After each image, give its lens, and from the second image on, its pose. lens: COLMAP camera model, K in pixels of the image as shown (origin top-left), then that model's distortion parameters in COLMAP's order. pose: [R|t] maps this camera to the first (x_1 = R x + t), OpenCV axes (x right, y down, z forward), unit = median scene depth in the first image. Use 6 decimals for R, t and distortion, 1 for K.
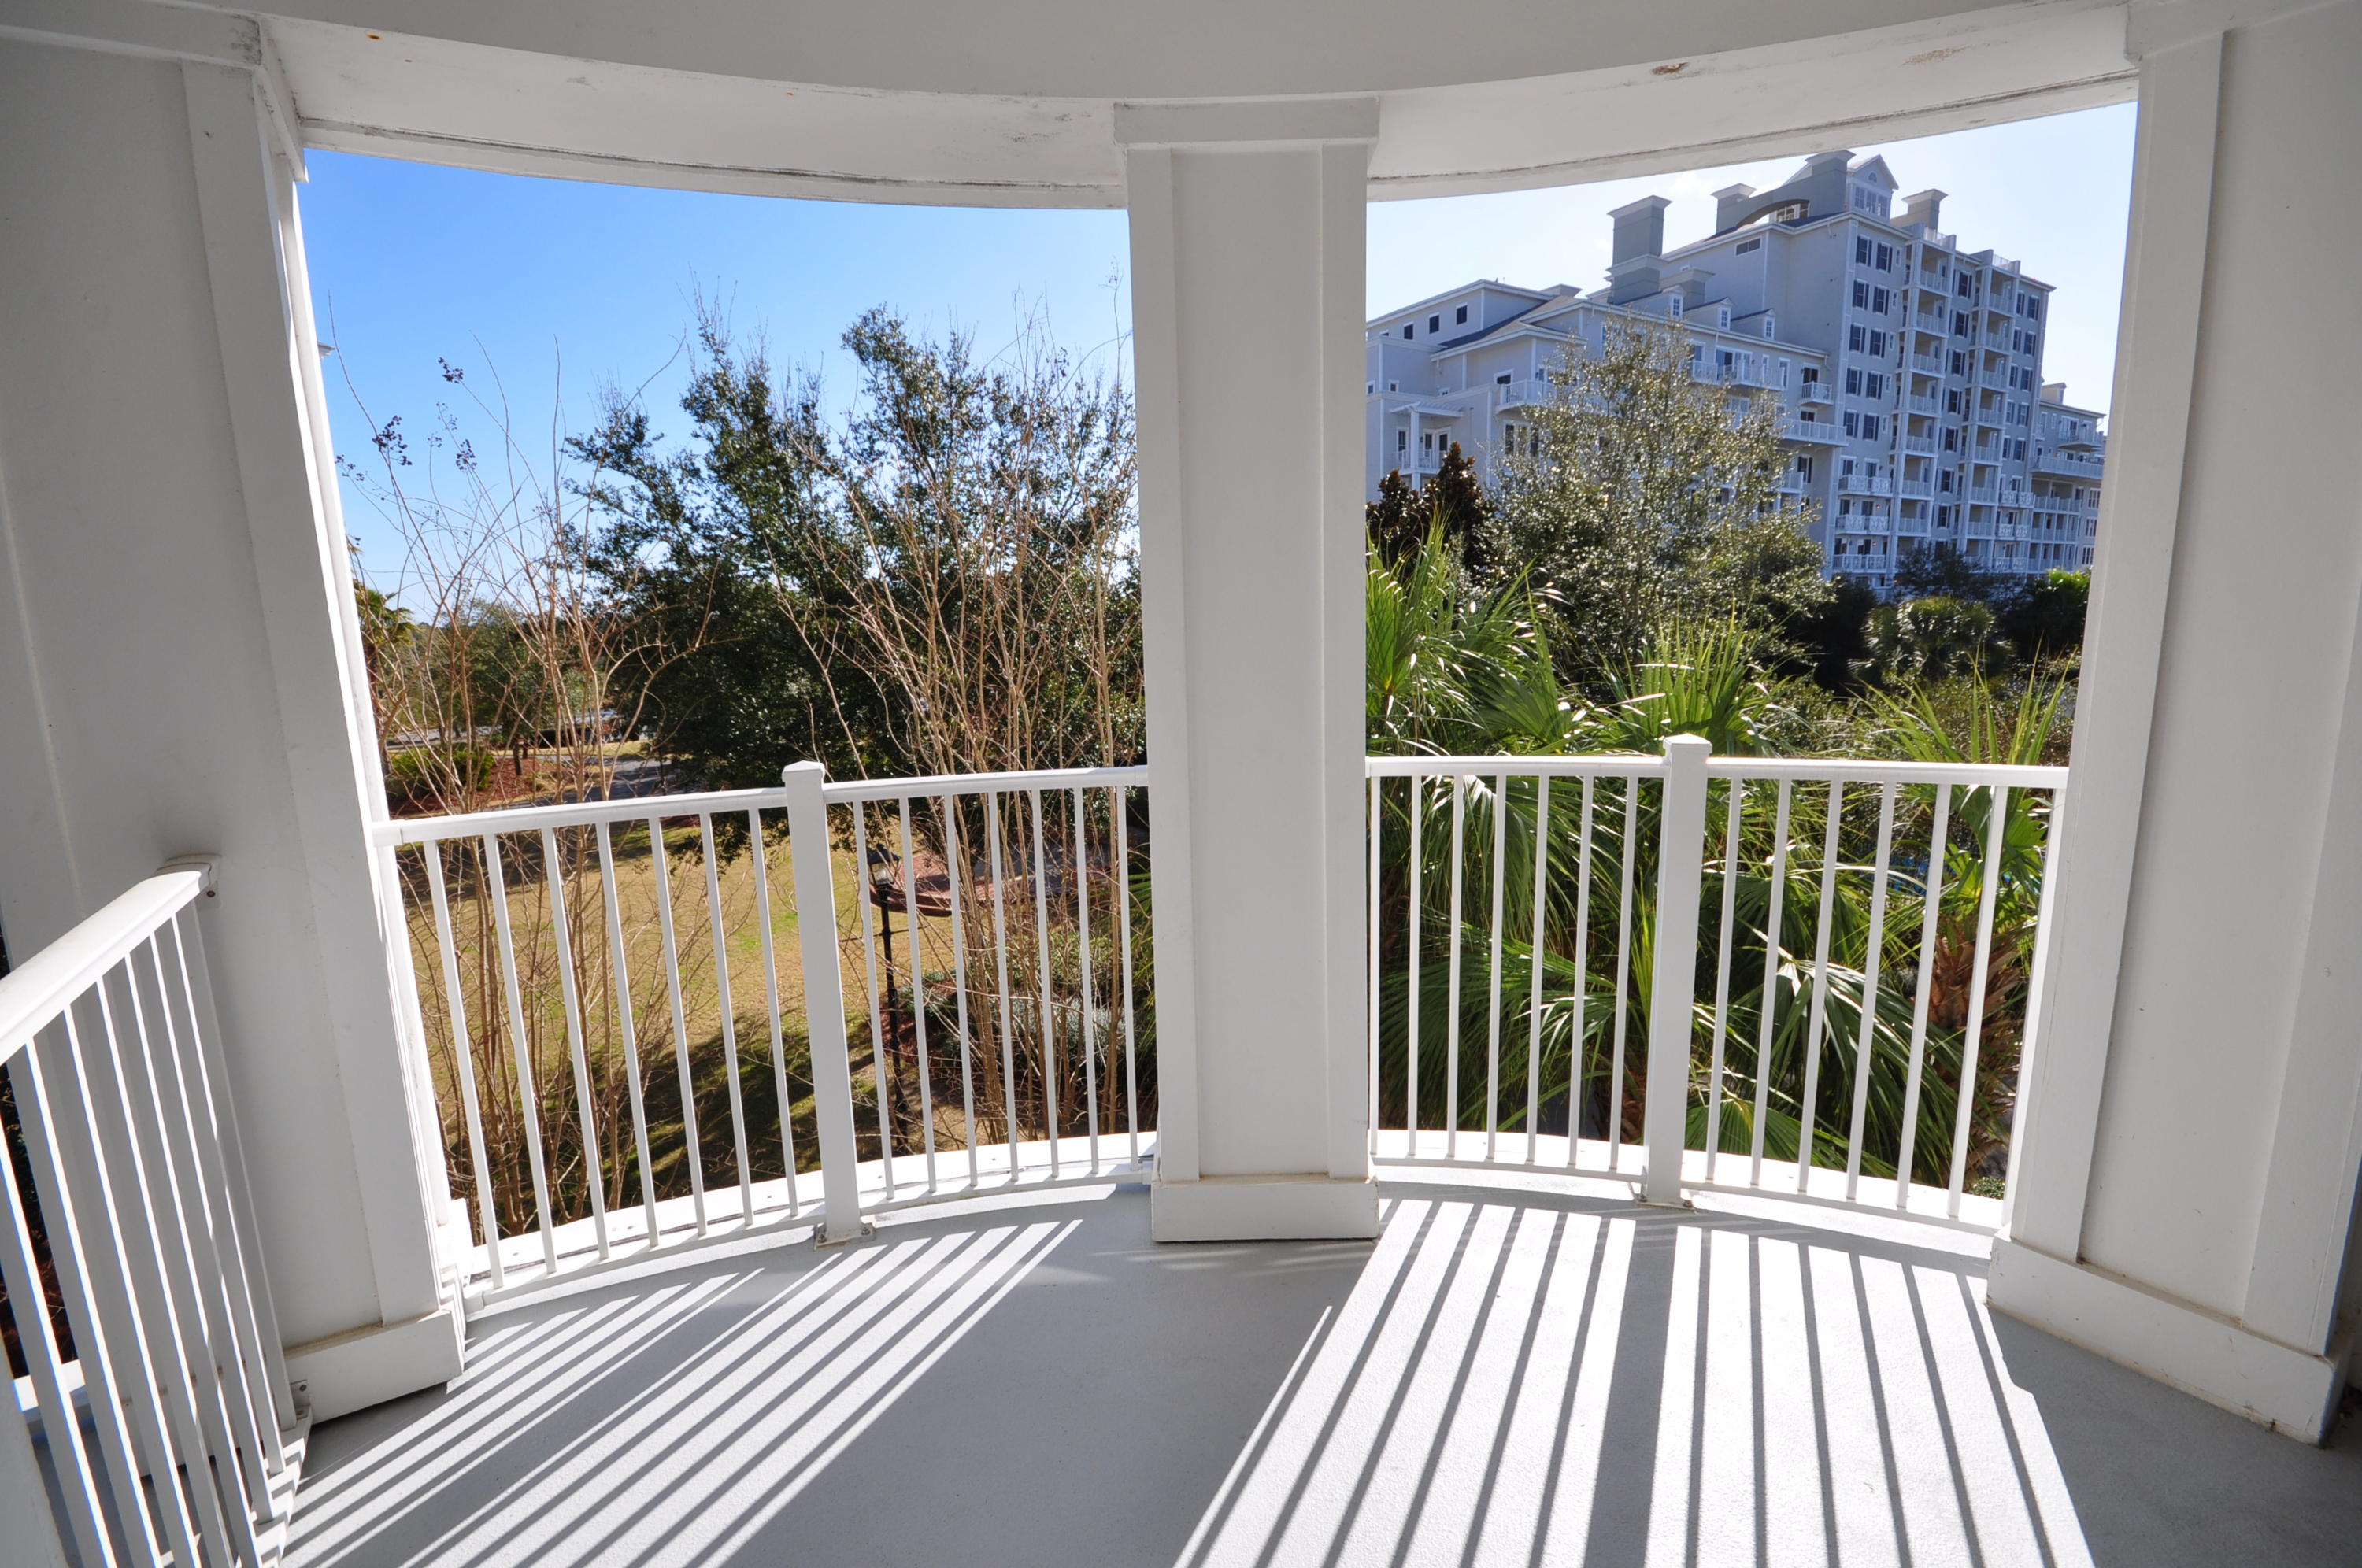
lens RADIAL K [[1052.7, 0, 1181.0], [0, 1052.7, 784.0], [0, 0, 1]] dist [-0.000631, -0.000382]
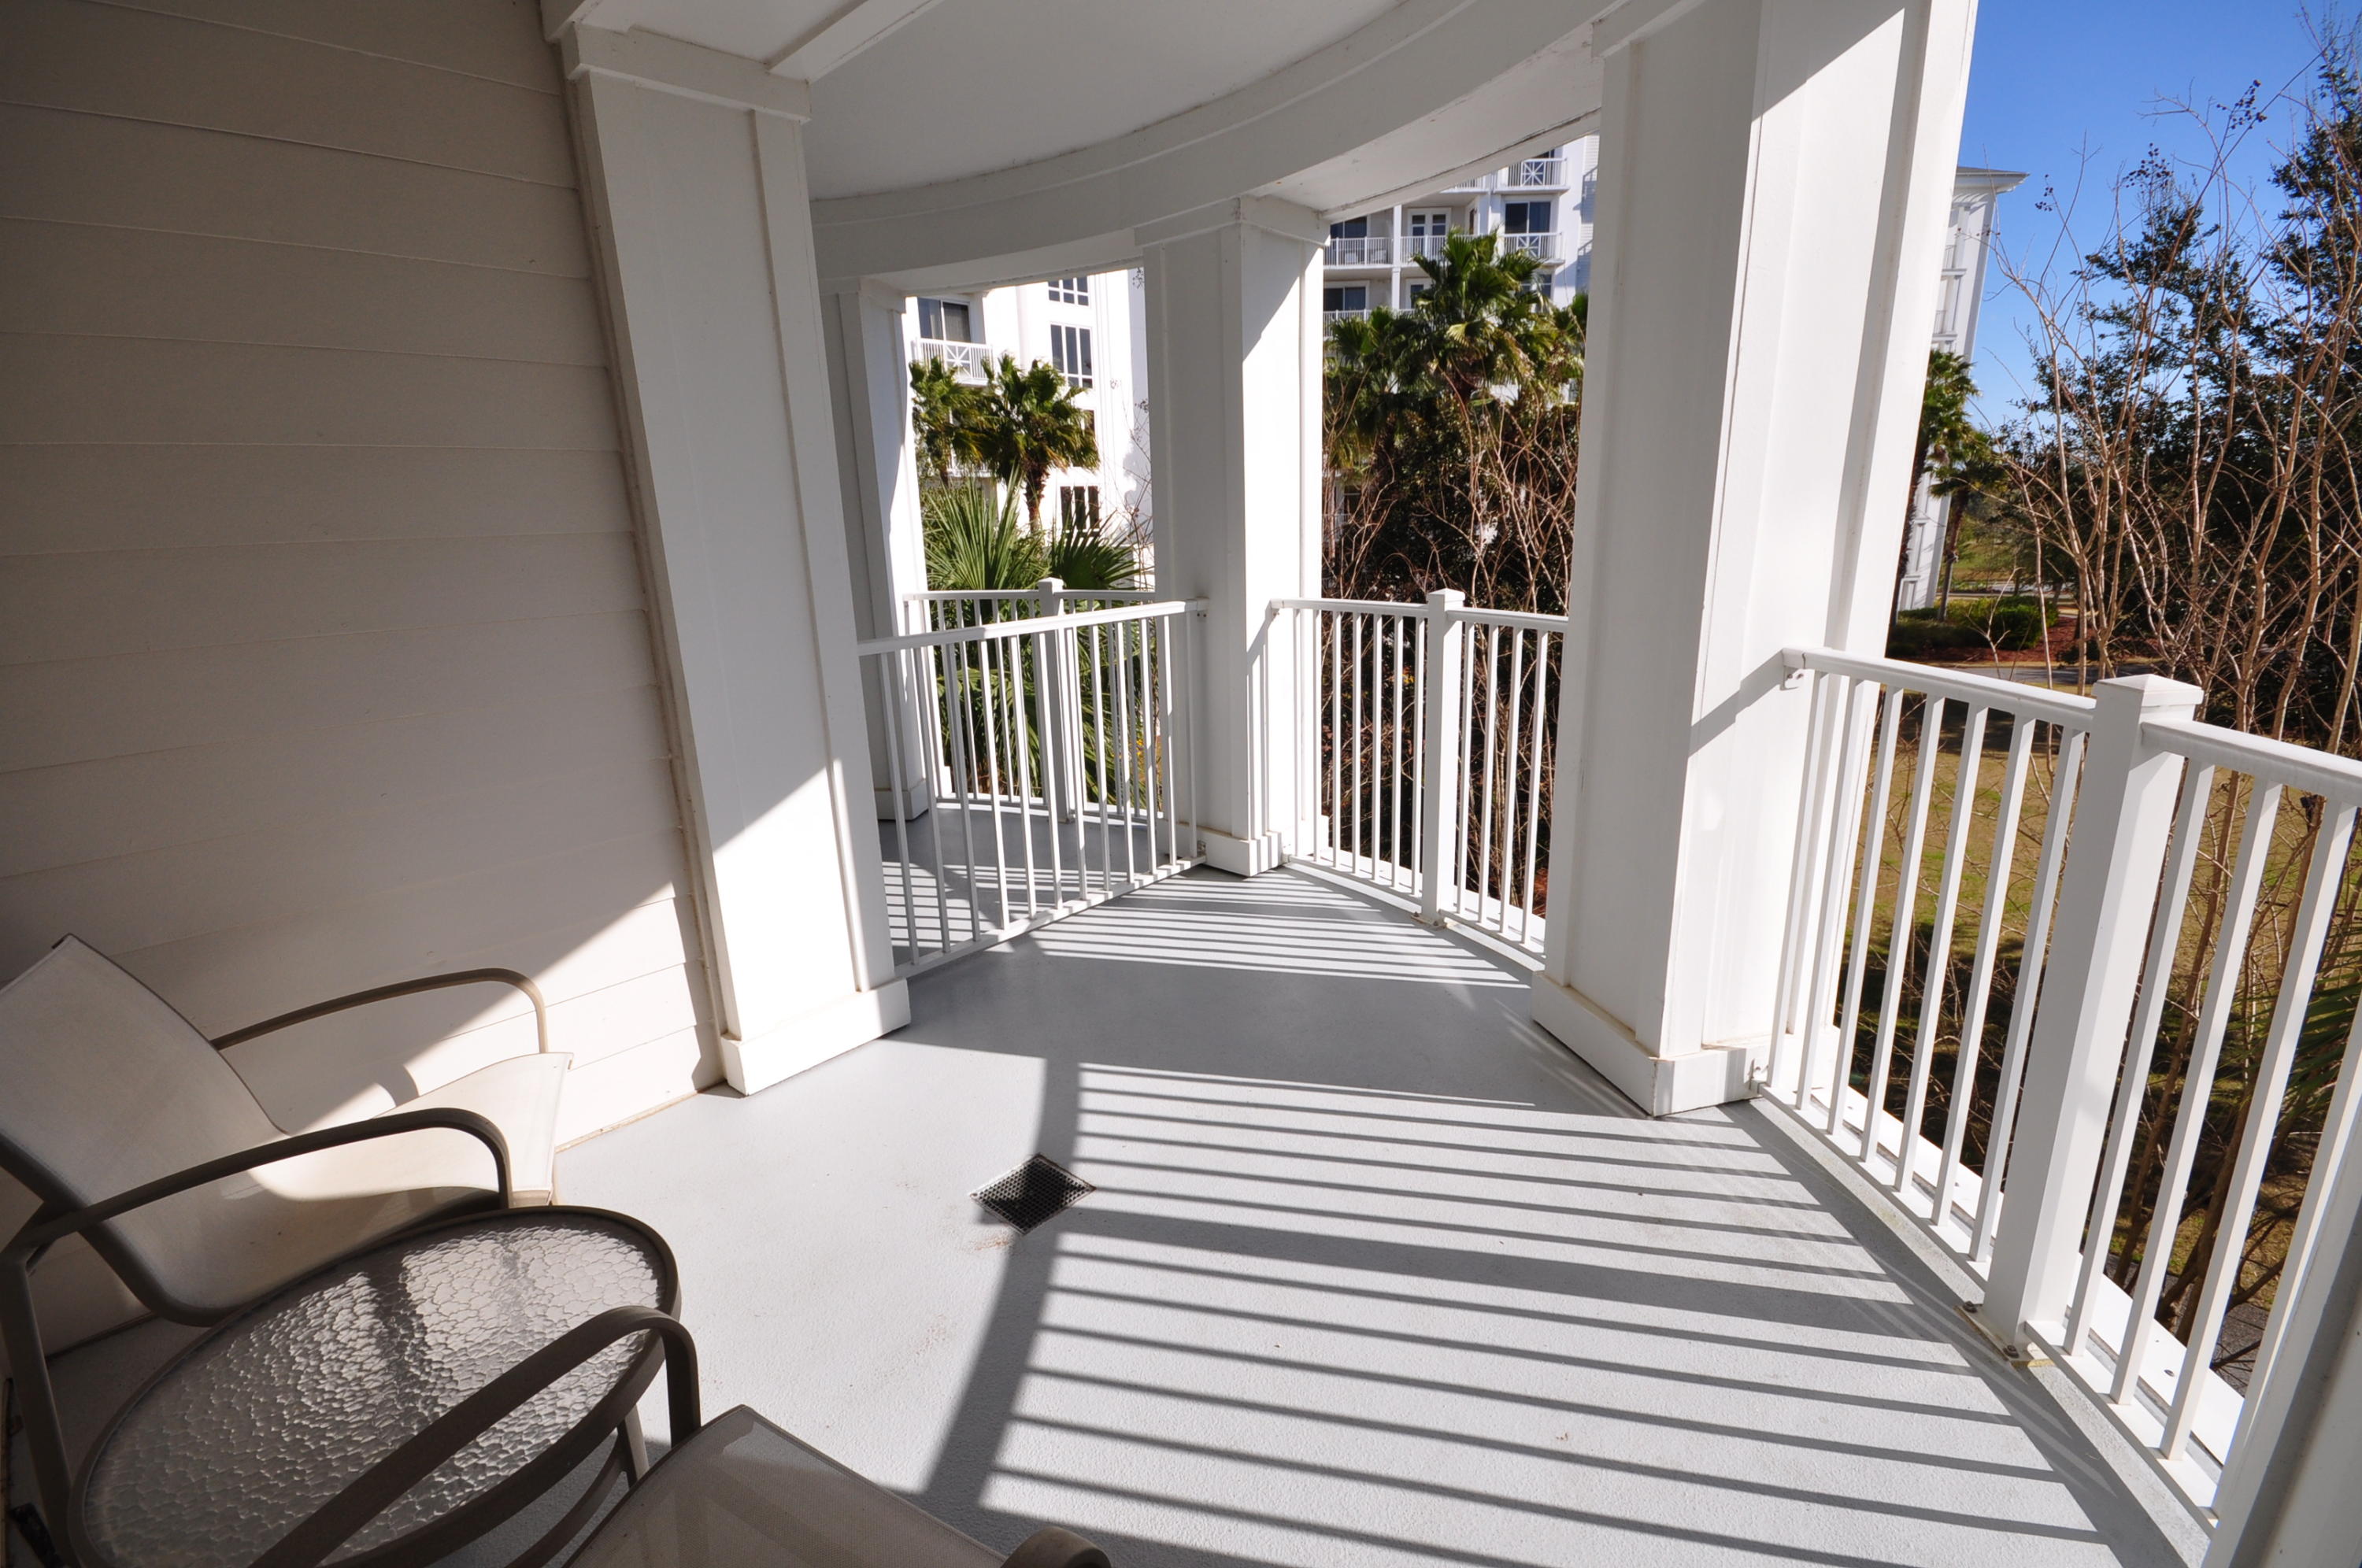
lens RADIAL K [[1097.3, 0, 1181.0], [0, 1097.3, 784.0], [0, 0, 1]] dist [-0.000727, -0.008224]
pose [[0.223723, 0.253722, -0.941049, 0.974910], [-0.126882, 0.964888, 0.229984, -0.057421], [0.966358, 0.067950, 0.248061, 0.279184]]
